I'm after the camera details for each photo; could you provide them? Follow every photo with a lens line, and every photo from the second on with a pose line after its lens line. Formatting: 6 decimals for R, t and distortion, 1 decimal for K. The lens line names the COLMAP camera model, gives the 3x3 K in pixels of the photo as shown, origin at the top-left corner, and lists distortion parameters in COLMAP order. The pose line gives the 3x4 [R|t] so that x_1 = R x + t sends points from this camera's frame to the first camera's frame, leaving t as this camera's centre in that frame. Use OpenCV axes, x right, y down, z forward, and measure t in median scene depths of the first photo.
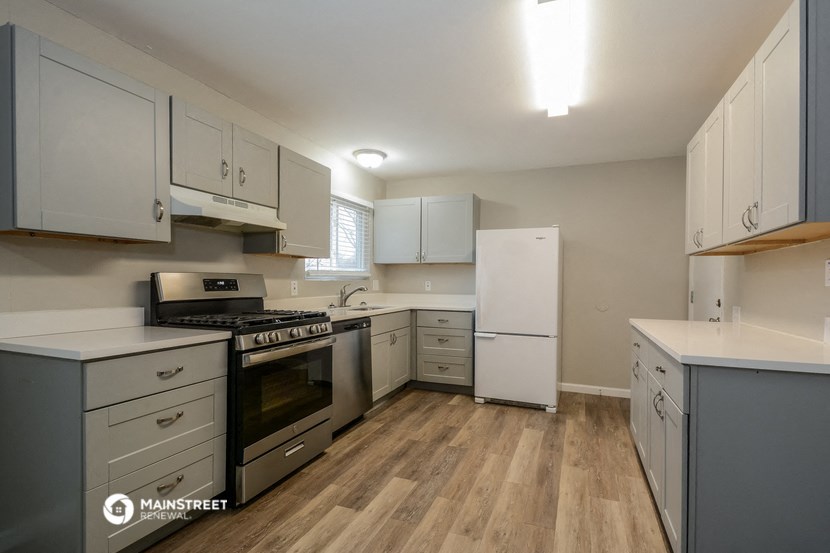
lens RADIAL K [[379.1, 0, 422.4], [0, 379.1, 270.1], [0, 0, 1]] dist [-0.000852, -0.000768]
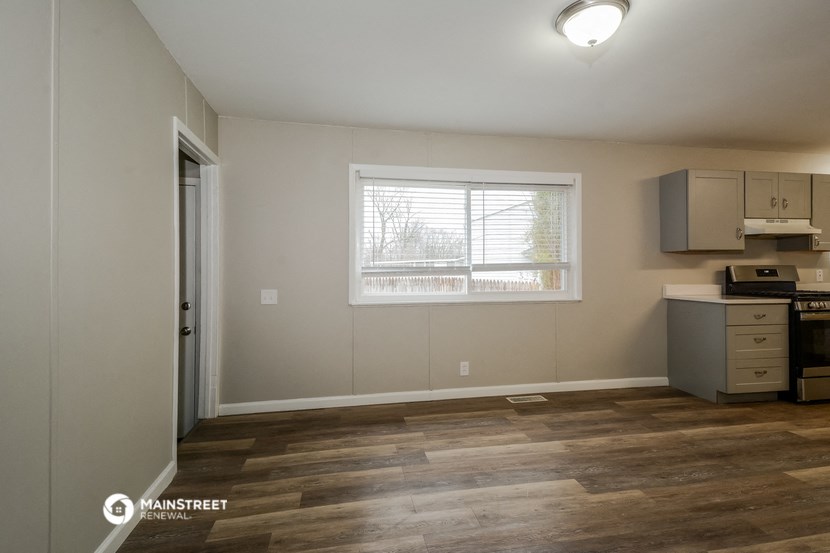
lens RADIAL K [[379.1, 0, 422.4], [0, 379.1, 270.1], [0, 0, 1]] dist [-0.000852, -0.000768]
pose [[0.507832, -0.015145, -0.861323, 0.118575], [0.035219, 0.999375, 0.003192, -0.031593], [0.860736, -0.031956, 0.508048, -1.196134]]
